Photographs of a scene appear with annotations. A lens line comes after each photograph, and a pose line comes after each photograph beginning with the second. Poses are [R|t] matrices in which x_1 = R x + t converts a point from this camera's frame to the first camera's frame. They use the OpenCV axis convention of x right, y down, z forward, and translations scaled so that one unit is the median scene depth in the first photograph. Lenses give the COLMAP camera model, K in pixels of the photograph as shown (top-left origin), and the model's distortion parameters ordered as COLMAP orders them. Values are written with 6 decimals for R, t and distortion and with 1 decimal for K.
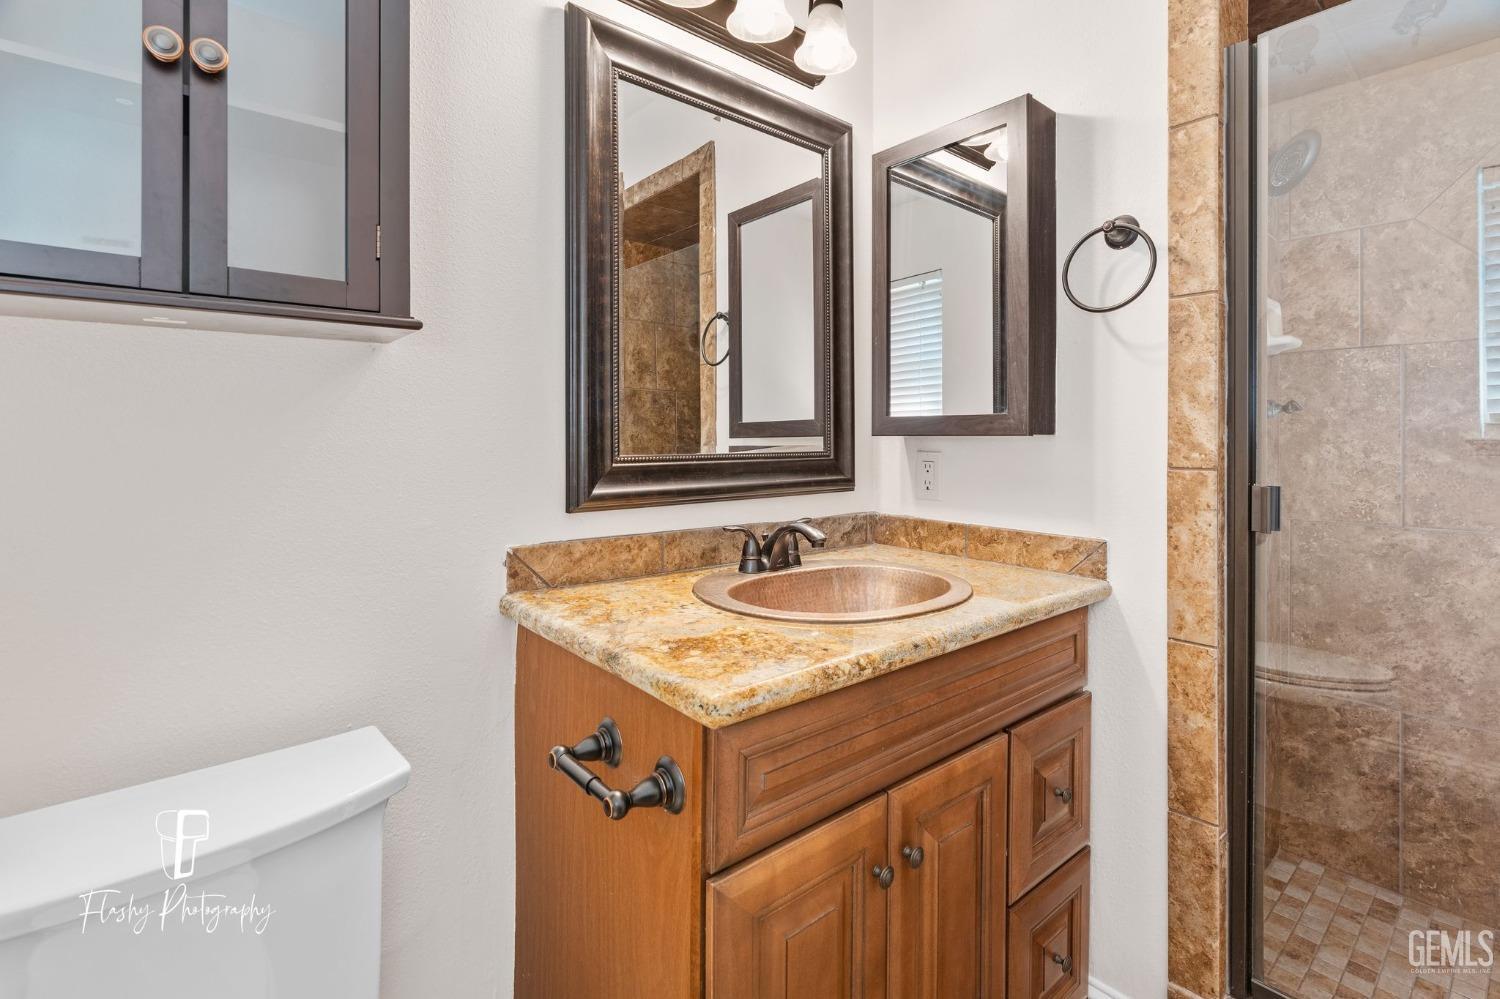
lens RADIAL K [[697.4, 0, 750.7], [0, 697.4, 427.3], [0, 0, 1]] dist [-0.003679, -0.000183]
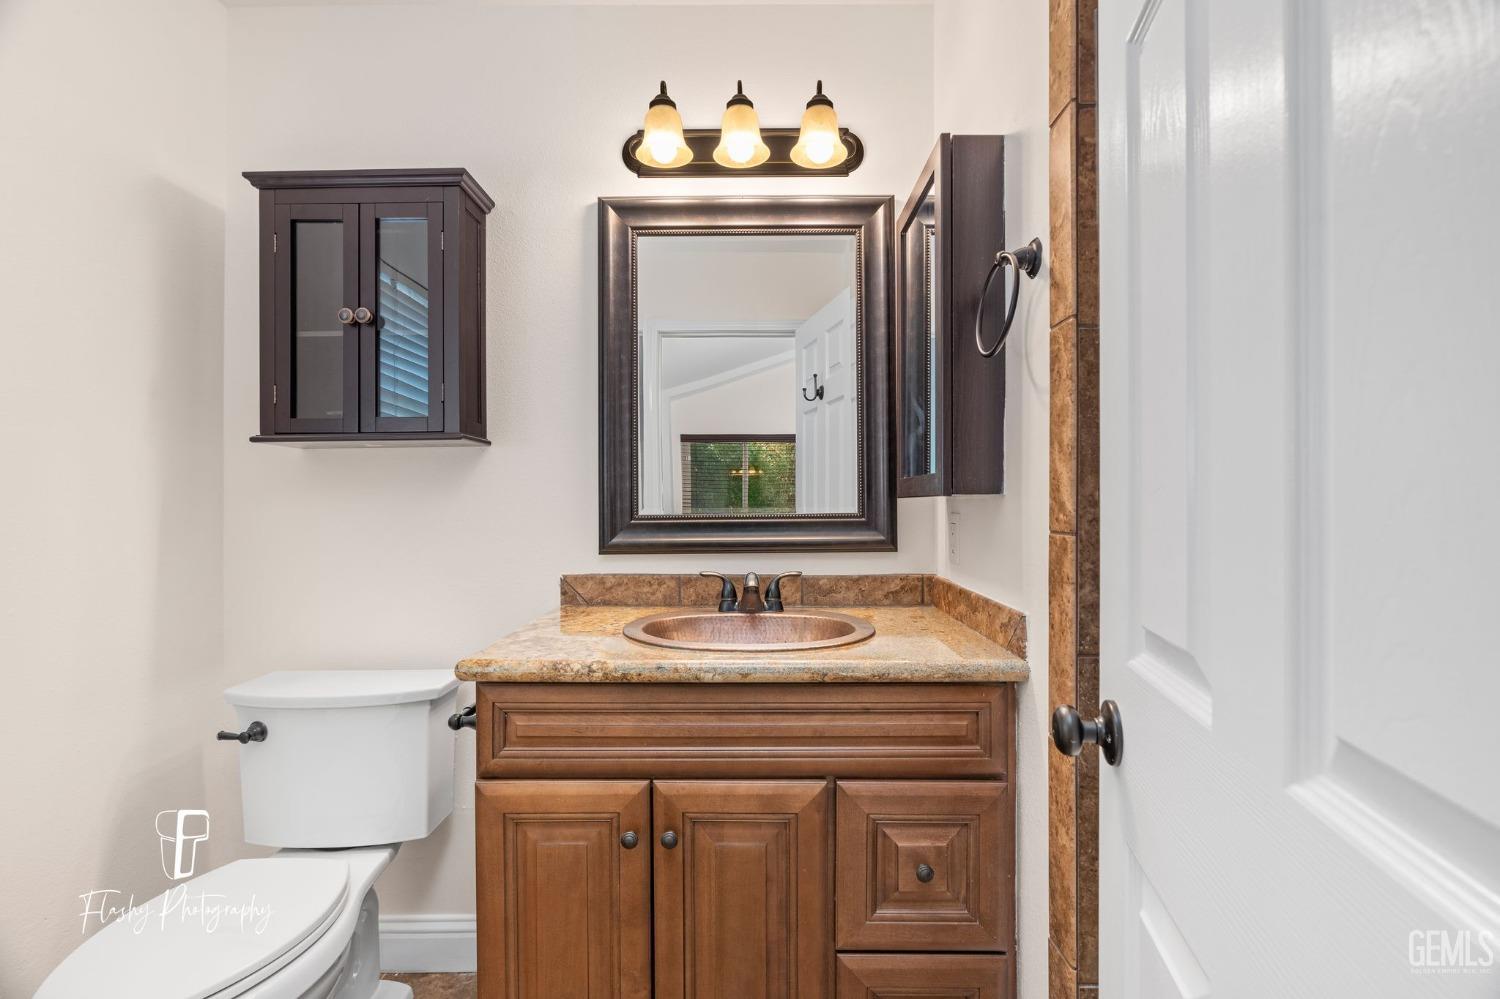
lens RADIAL K [[669.5, 0, 745.9], [0, 669.5, 493.5], [0, 0, 1]] dist [-0.006830, 0.000827]
pose [[0.761018, -0.016929, -0.648510, 0.835988], [0.016299, 0.999843, -0.006973, 0.012051], [0.648526, -0.005263, 0.761175, 0.145008]]
